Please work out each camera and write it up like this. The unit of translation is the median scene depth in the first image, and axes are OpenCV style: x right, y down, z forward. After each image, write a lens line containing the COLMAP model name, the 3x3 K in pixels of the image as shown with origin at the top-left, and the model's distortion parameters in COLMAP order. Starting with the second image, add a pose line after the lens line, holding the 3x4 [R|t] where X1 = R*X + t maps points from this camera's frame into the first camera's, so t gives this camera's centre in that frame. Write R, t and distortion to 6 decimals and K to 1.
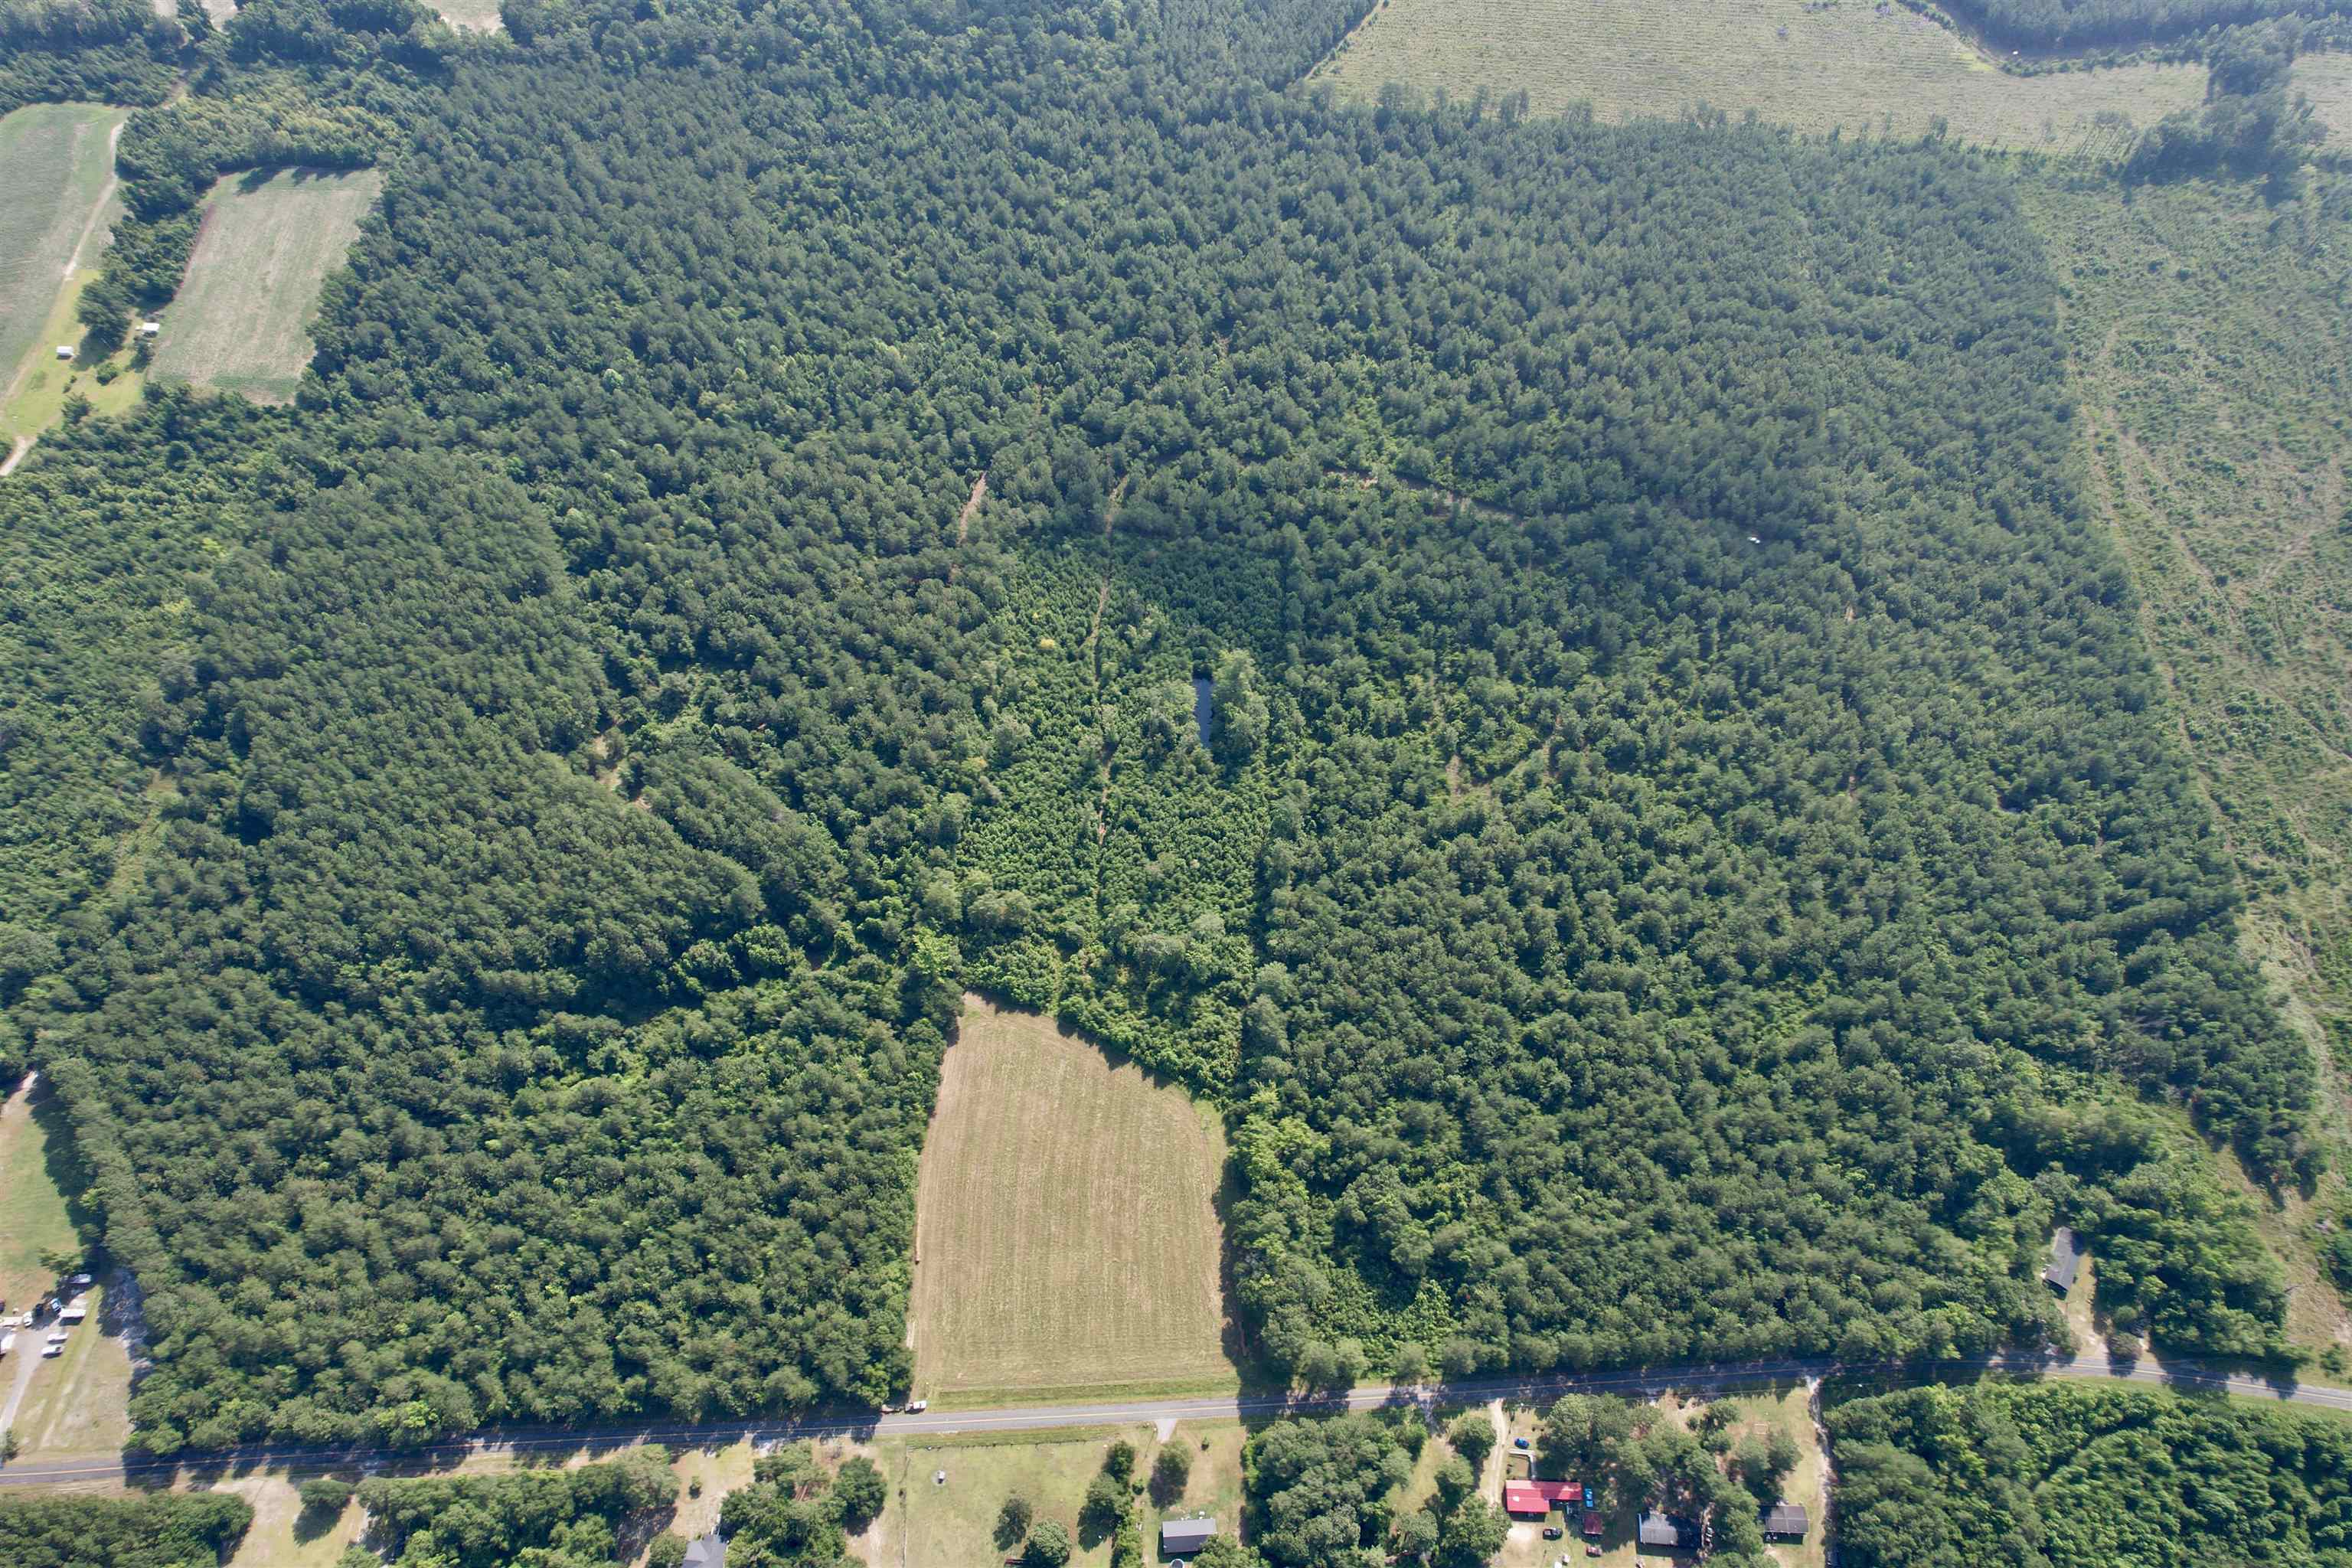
lens RADIAL K [[1495.4, 0, 1176.0], [0, 1495.4, 784.0], [0, 0, 1]] dist [-0.058157, 0.053915]
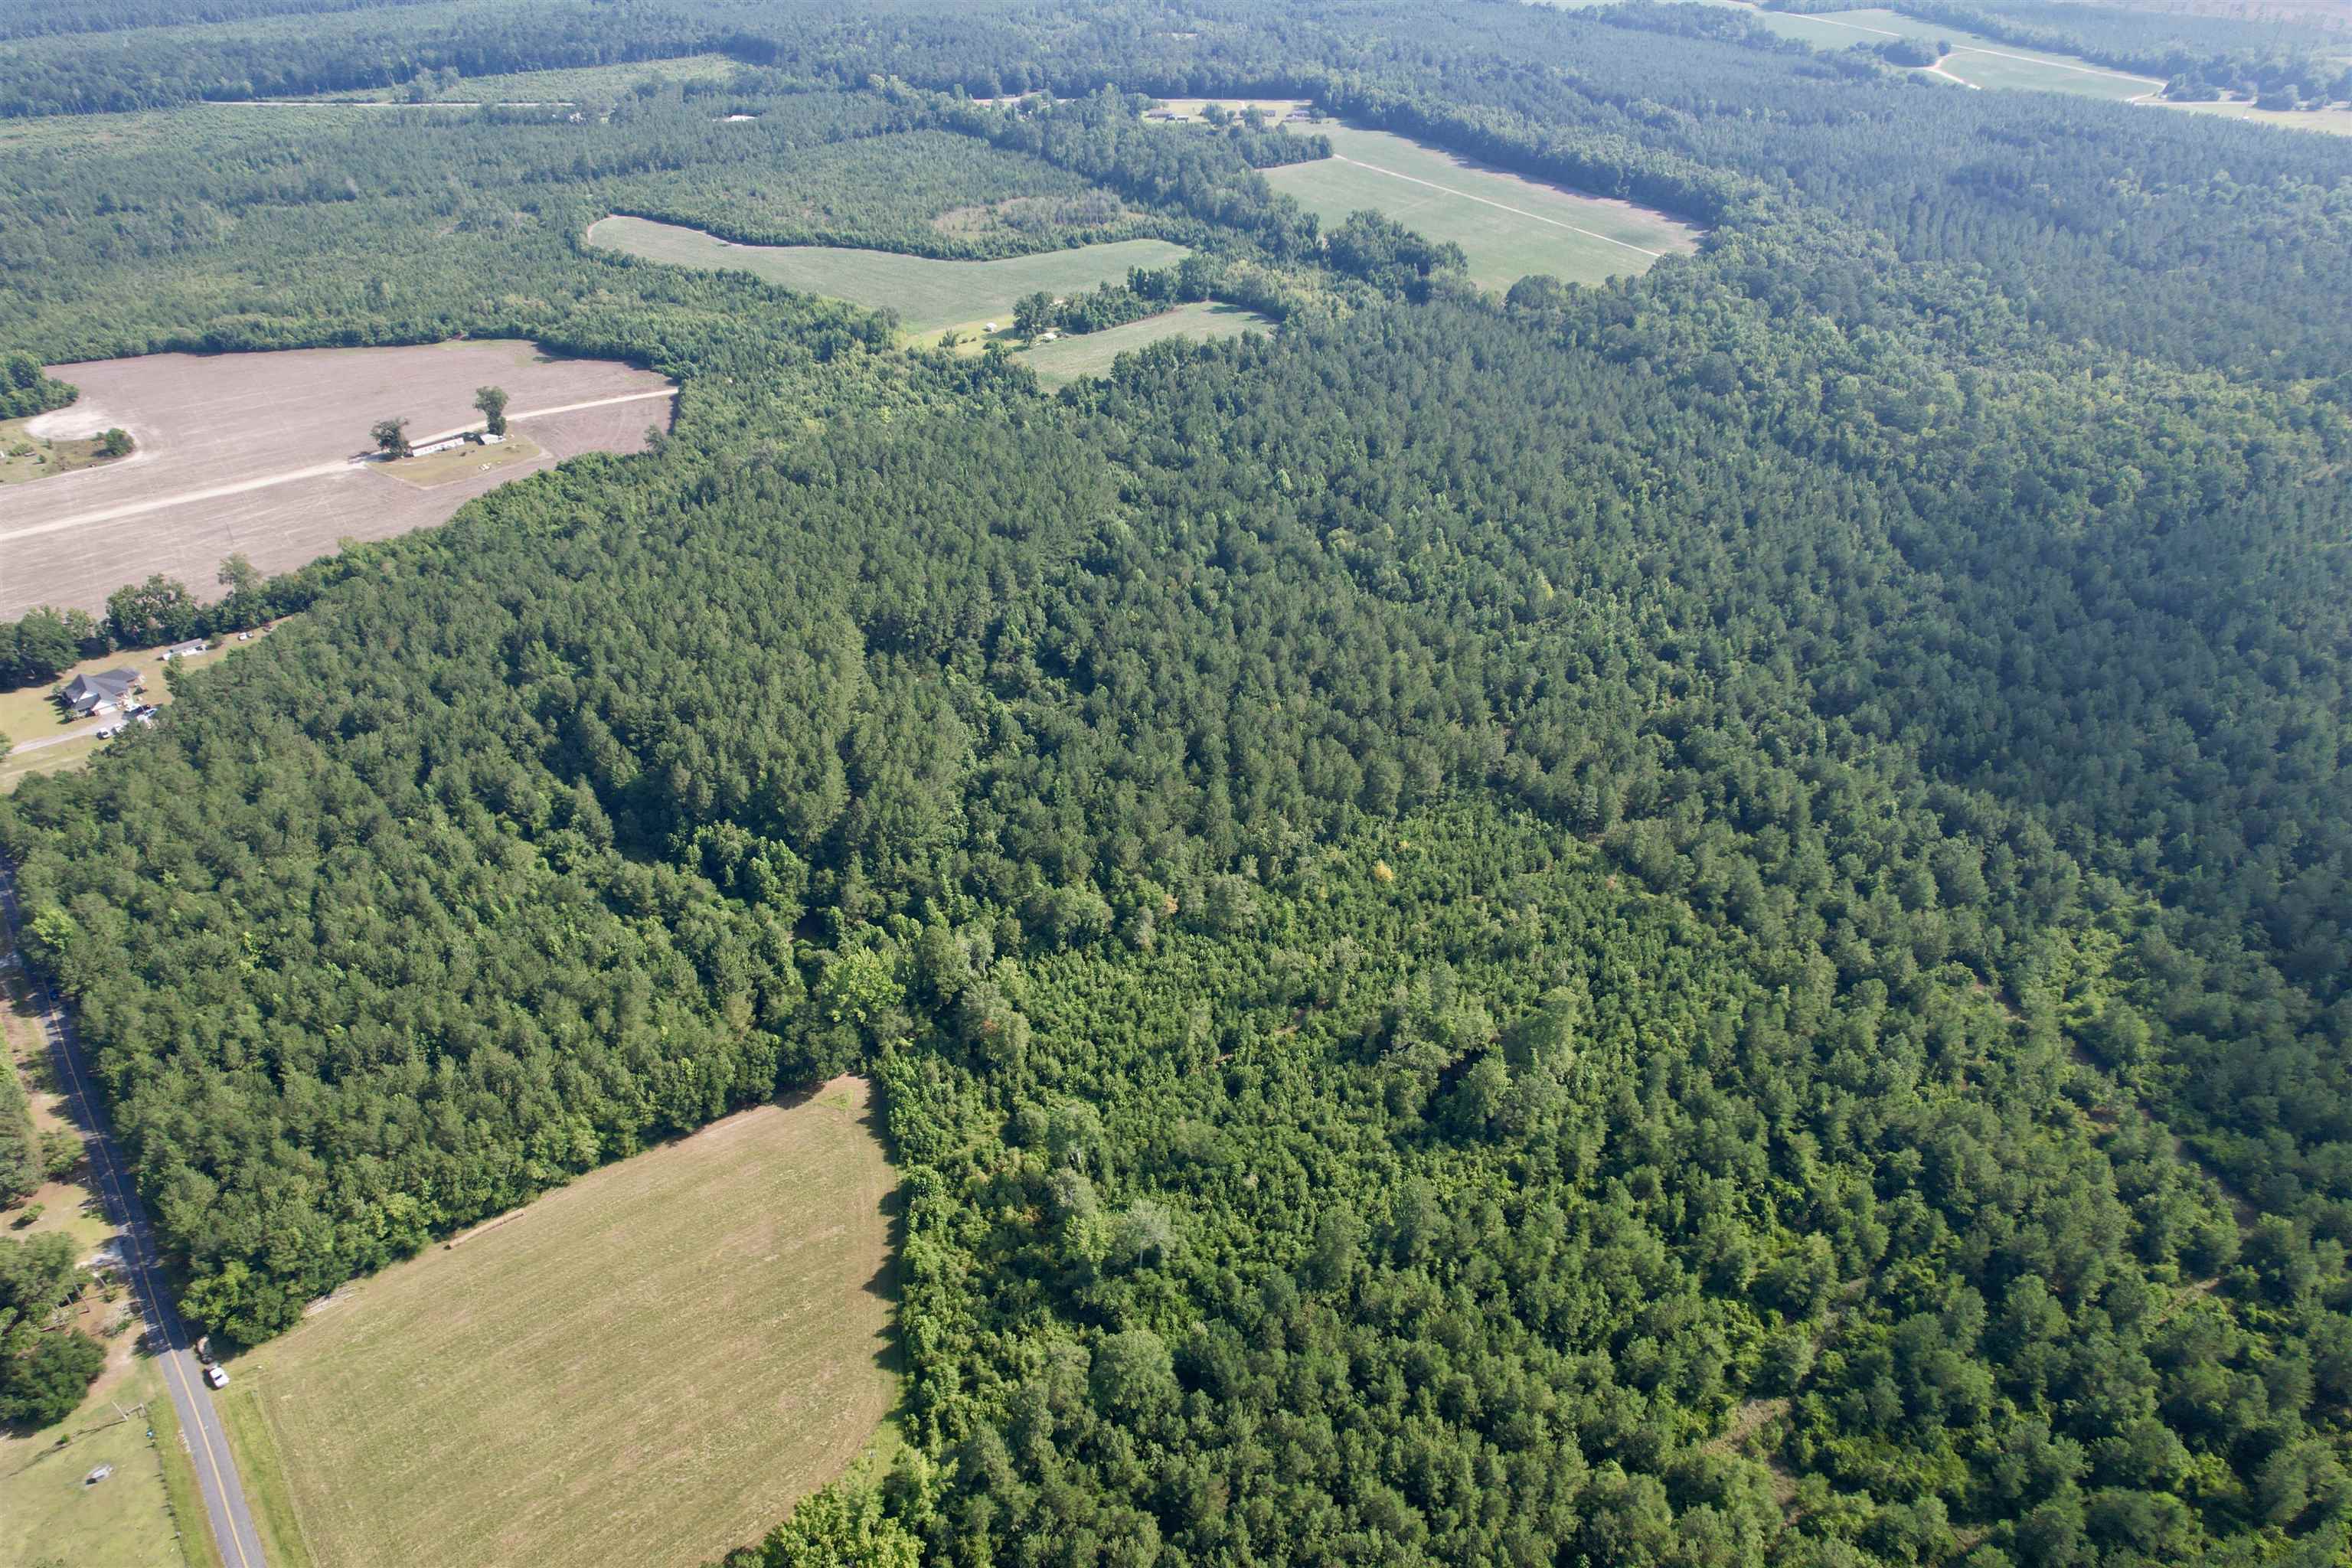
lens RADIAL K [[1493.8, 0, 1176.0], [0, 1493.8, 784.0], [0, 0, 1]] dist [-0.084013, 0.079931]
pose [[0.618684, 0.455475, -0.640135, 0.300129], [-0.687720, 0.707903, -0.160979, 0.058025], [0.379832, 0.539829, 0.751207, 0.480031]]
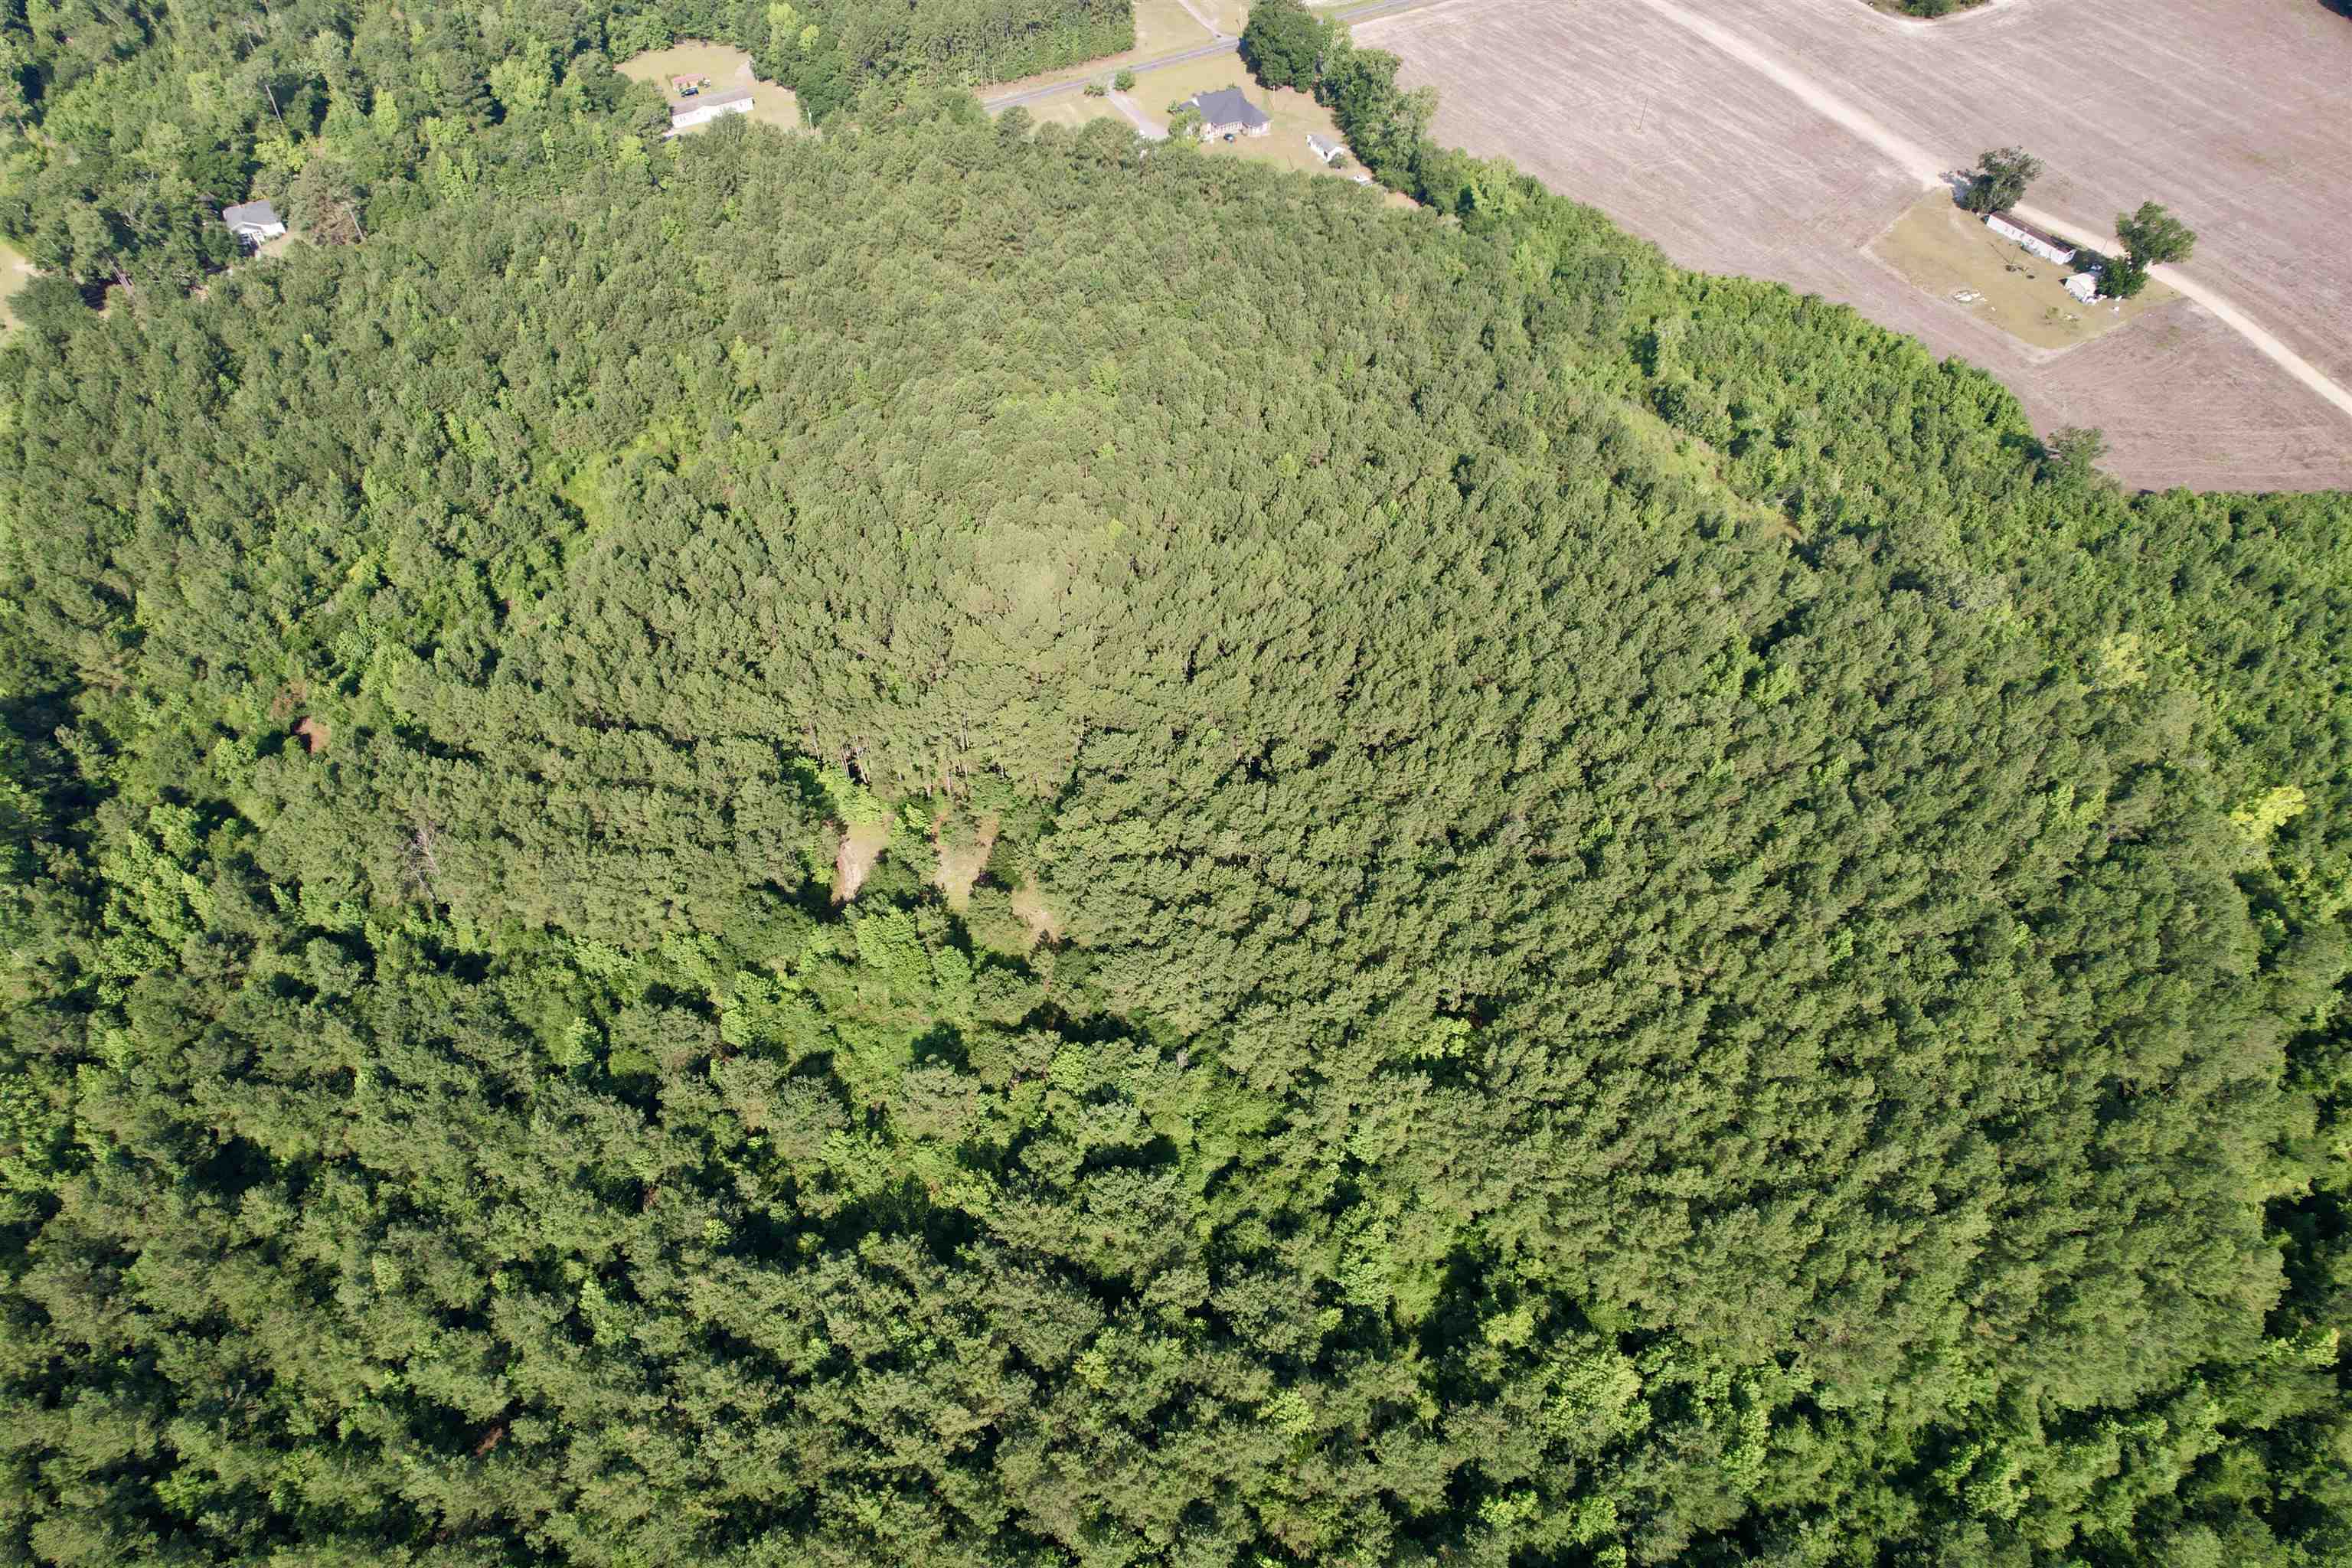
lens RADIAL K [[1493.8, 0, 1176.0], [0, 1493.8, 784.0], [0, 0, 1]] dist [-0.084013, 0.079931]
pose [[-0.871098, 0.371549, -0.321153, -0.311400], [-0.431200, -0.265639, 0.862266, -0.408004], [0.235064, 0.889599, 0.391610, 0.873277]]
